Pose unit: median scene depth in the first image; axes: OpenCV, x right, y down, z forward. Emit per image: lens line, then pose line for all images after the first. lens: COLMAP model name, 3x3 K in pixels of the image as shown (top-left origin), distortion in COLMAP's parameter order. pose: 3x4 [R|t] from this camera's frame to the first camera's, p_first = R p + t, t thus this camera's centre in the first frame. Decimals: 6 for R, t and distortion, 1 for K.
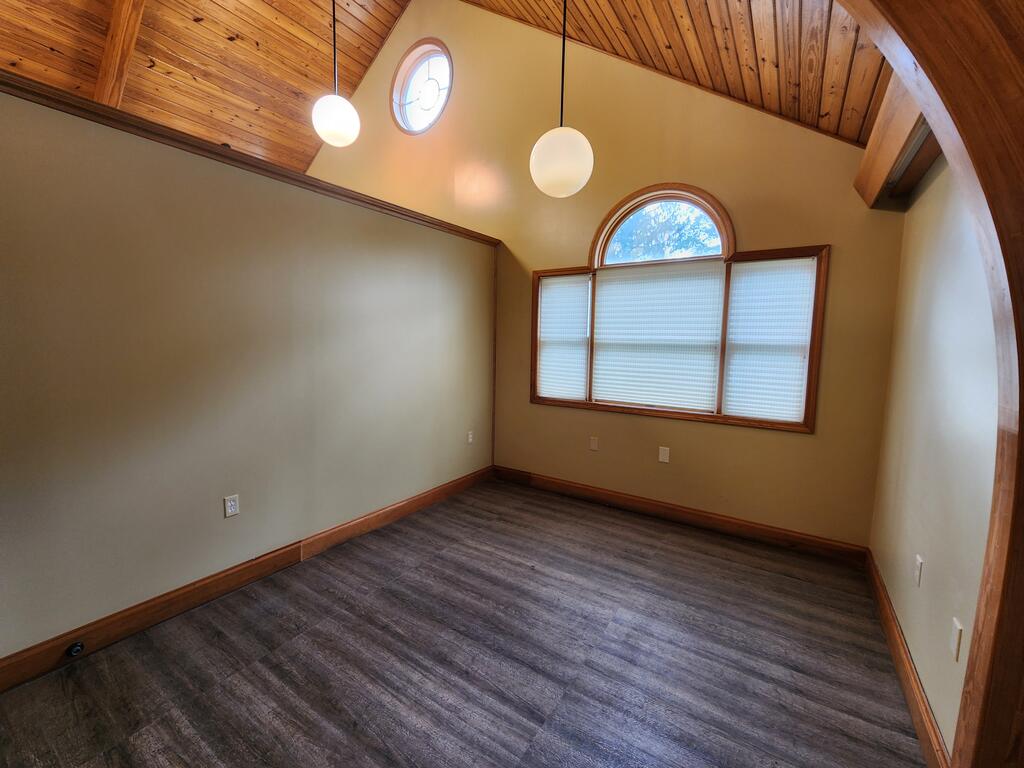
lens RADIAL K [[420.6, 0, 509.2], [0, 420.6, 380.4], [0, 0, 1]] dist [0.000468, 0.000550]
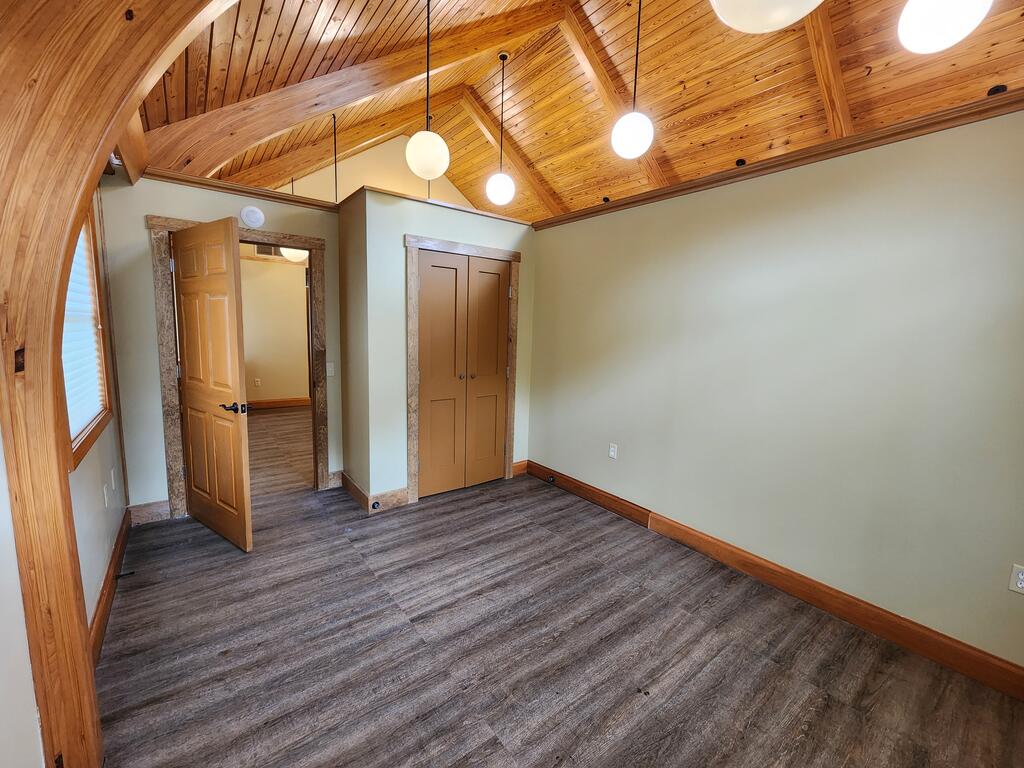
lens RADIAL K [[420.6, 0, 509.2], [0, 420.6, 380.4], [0, 0, 1]] dist [0.000468, 0.000550]
pose [[-0.318066, 0.094950, -0.943302, 0.801144], [-0.126487, 0.981827, 0.141477, -0.098684], [0.939593, 0.164315, -0.300276, 1.090516]]
